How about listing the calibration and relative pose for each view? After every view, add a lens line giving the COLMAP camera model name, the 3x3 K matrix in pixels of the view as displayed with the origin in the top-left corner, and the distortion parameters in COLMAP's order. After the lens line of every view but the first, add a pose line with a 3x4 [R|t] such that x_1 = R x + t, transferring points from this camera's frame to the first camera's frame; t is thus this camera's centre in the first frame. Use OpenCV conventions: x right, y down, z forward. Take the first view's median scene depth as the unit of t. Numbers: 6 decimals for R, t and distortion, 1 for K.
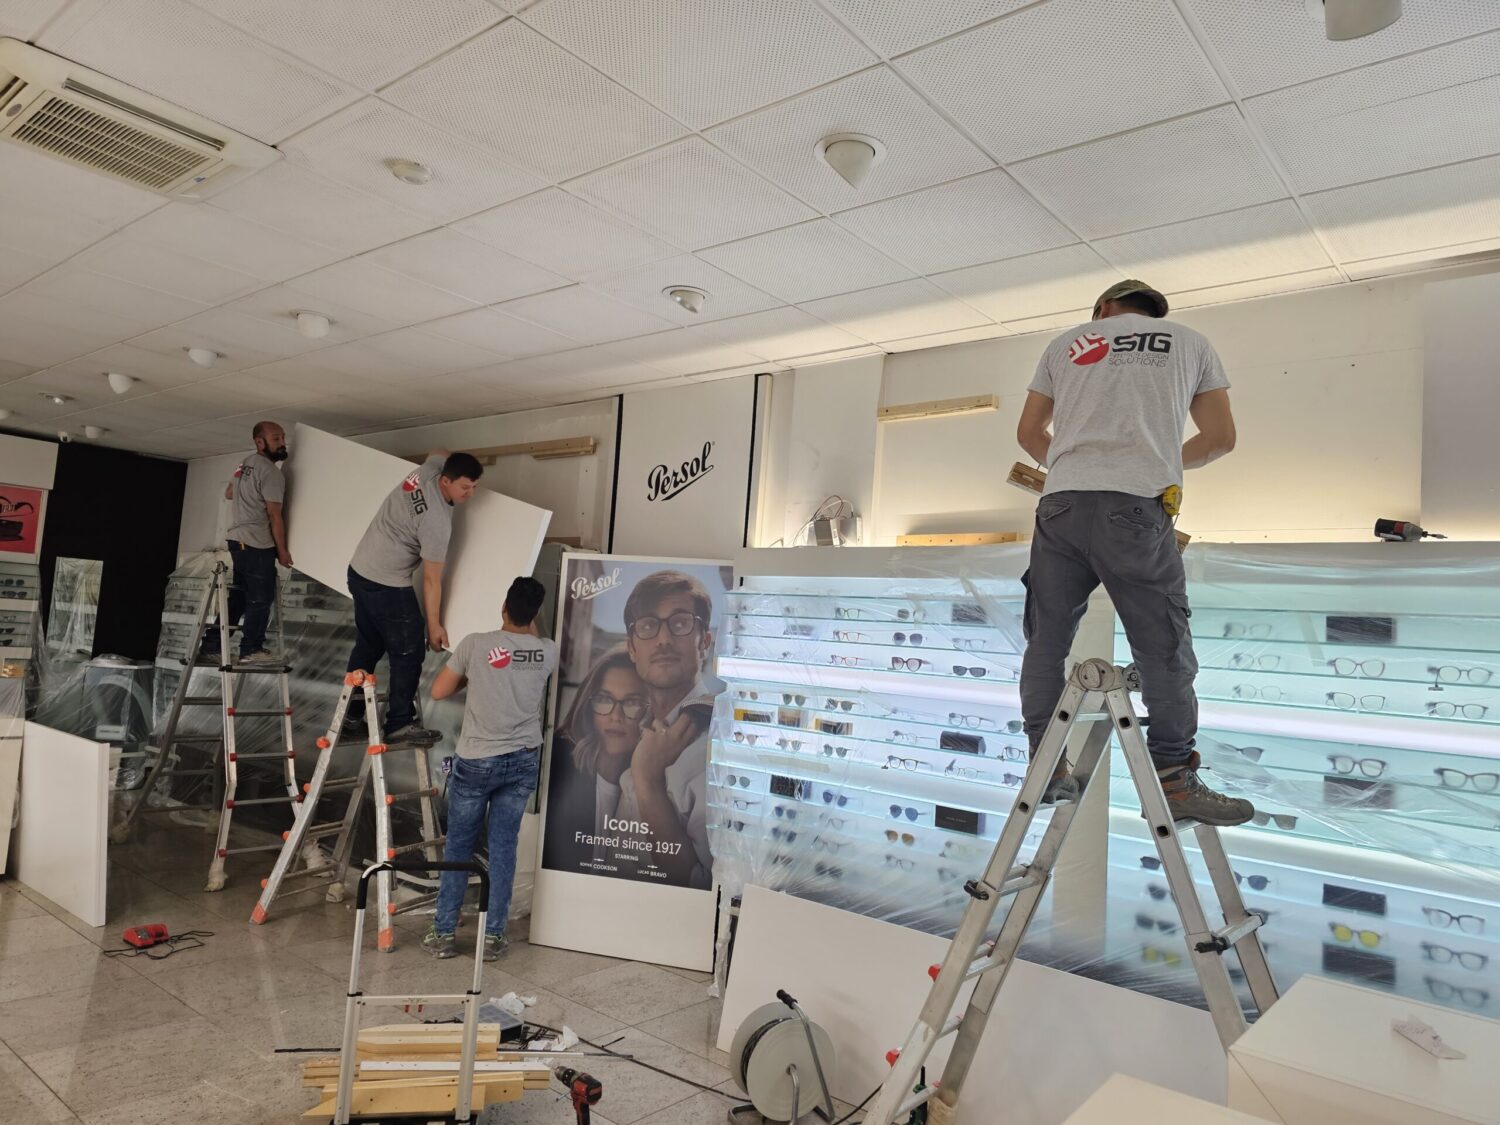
lens RADIAL K [[990.7, 0, 745.4], [0, 990.7, 565.8], [0, 0, 1]] dist [0.033915, -0.006475]
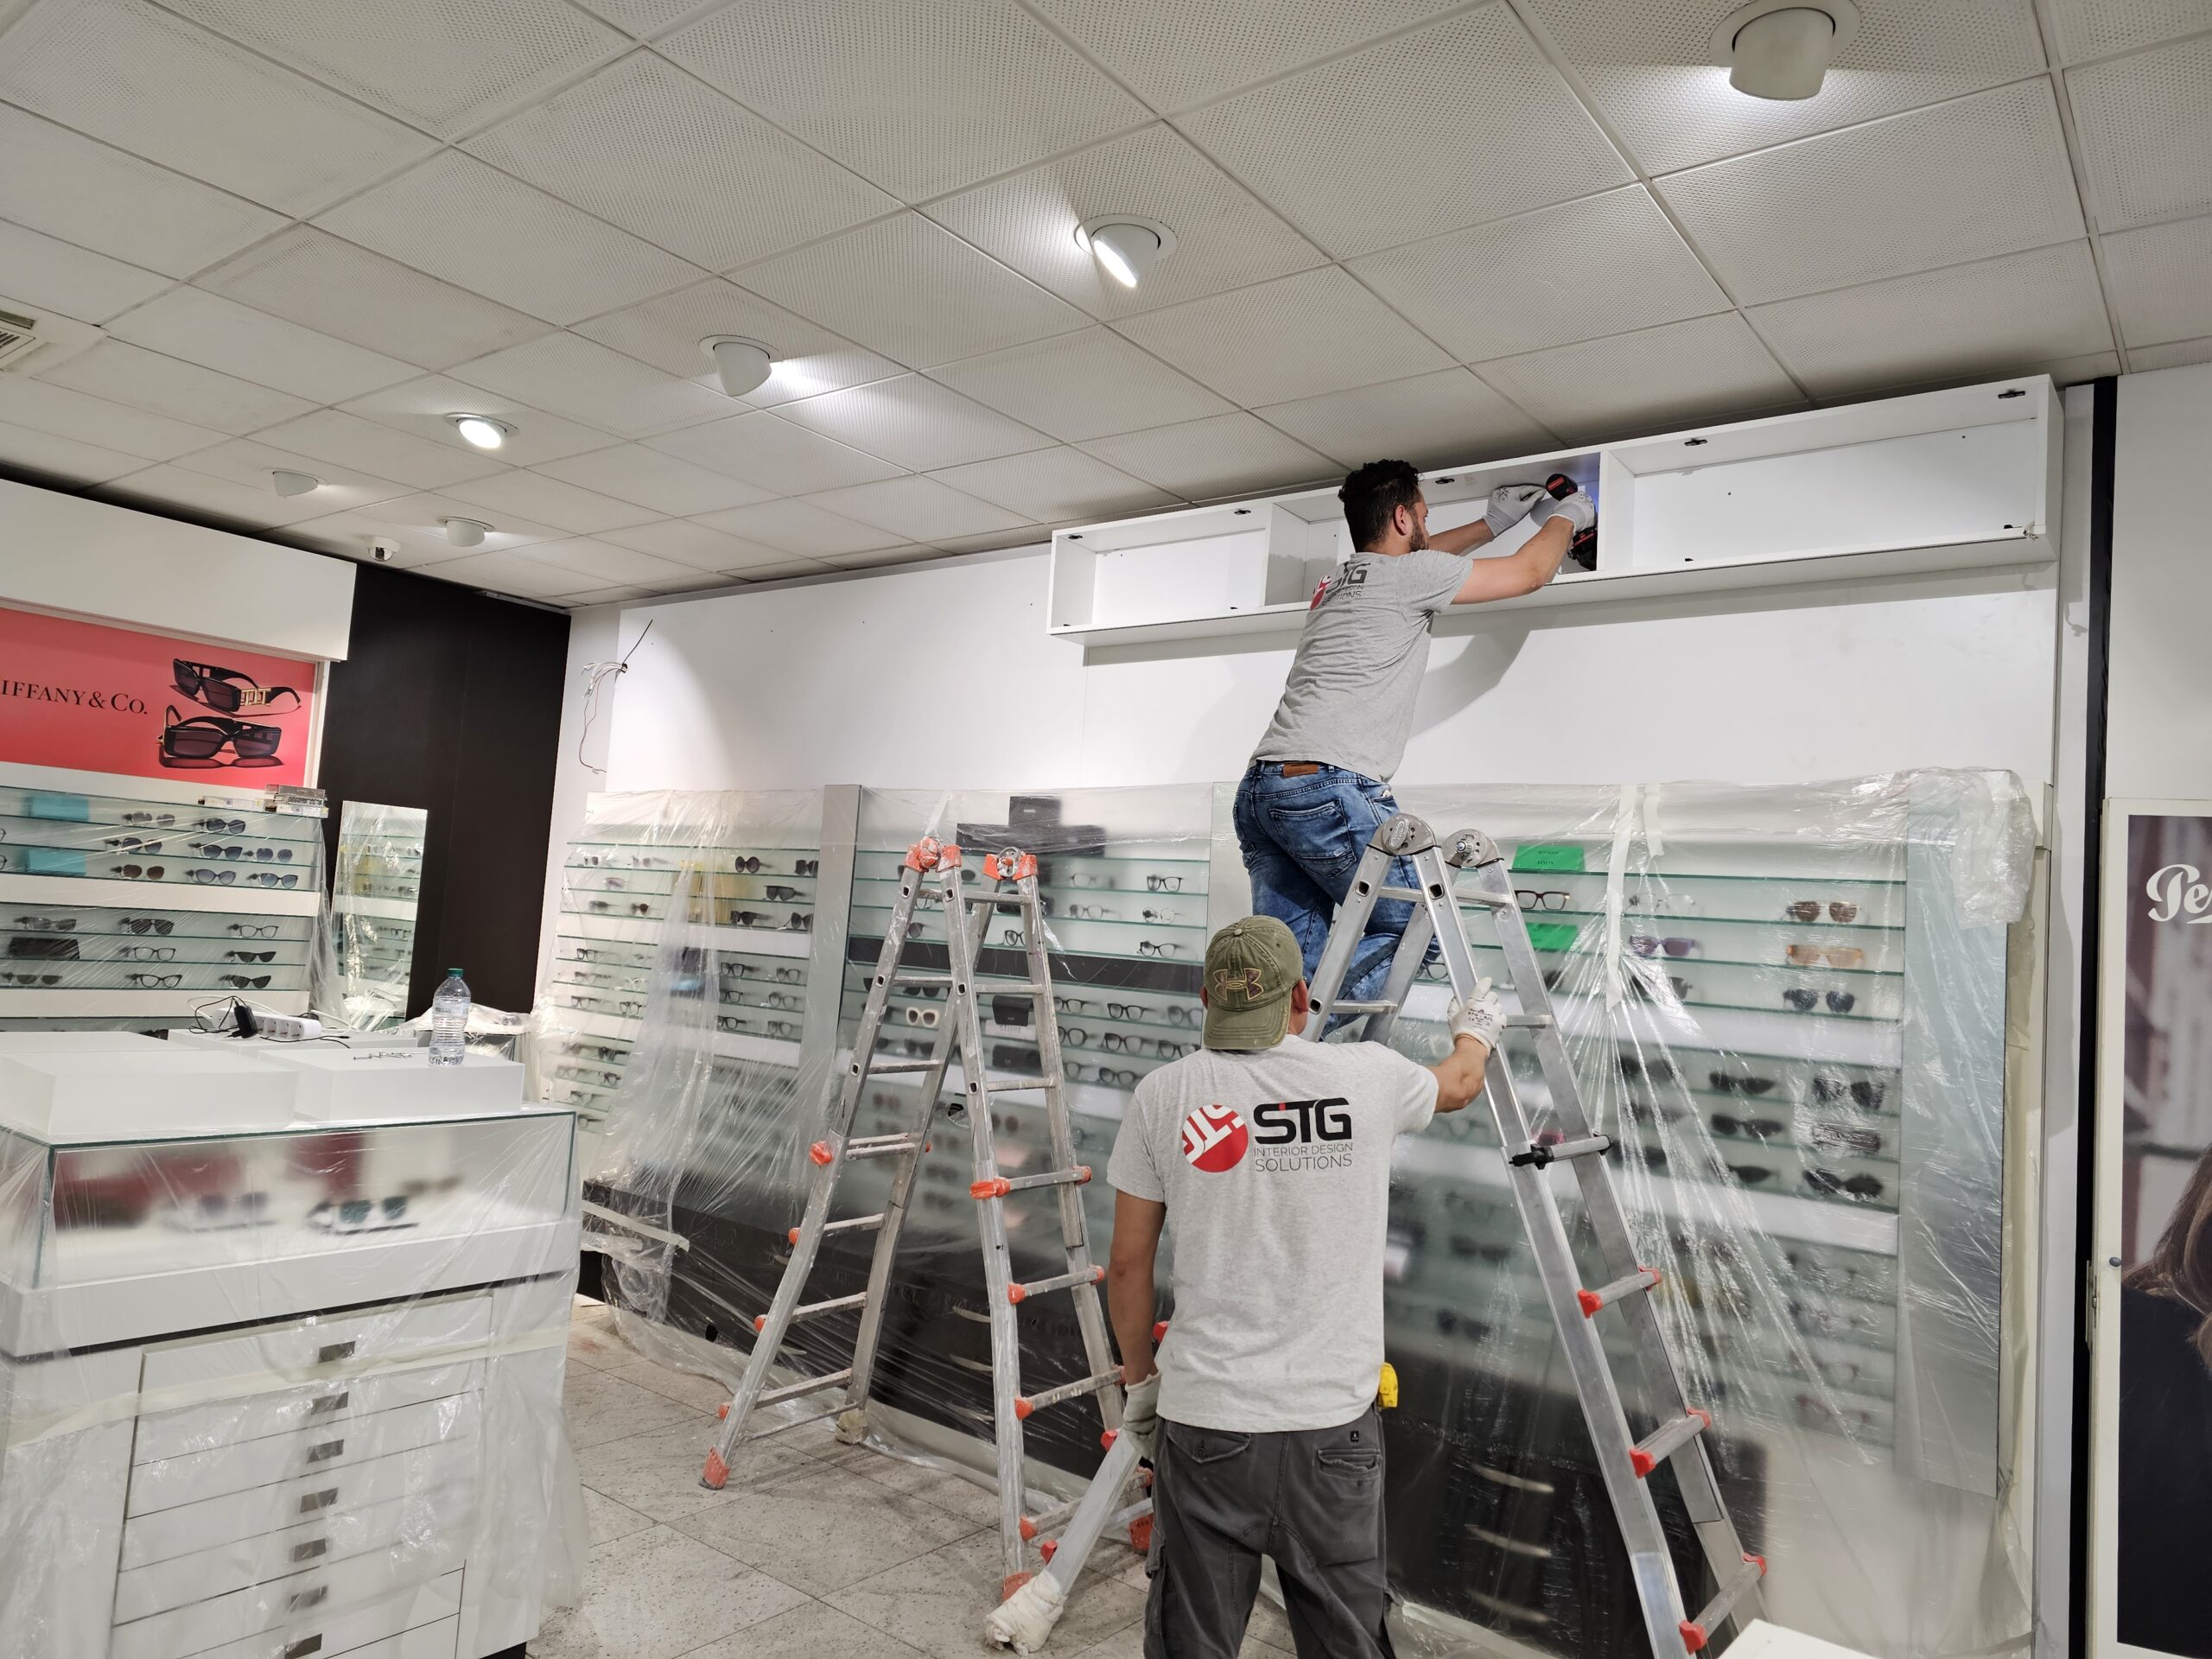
lens RADIAL K [[1460.9, 0, 1112.5], [0, 1460.9, 830.1], [0, 0, 1]] dist [0.033915, -0.006475]
pose [[0.998217, 0.007803, 0.059171, -0.365290], [-0.008027, 0.999961, 0.003549, -0.000275], [-0.059141, -0.004018, 0.998242, 0.275856]]
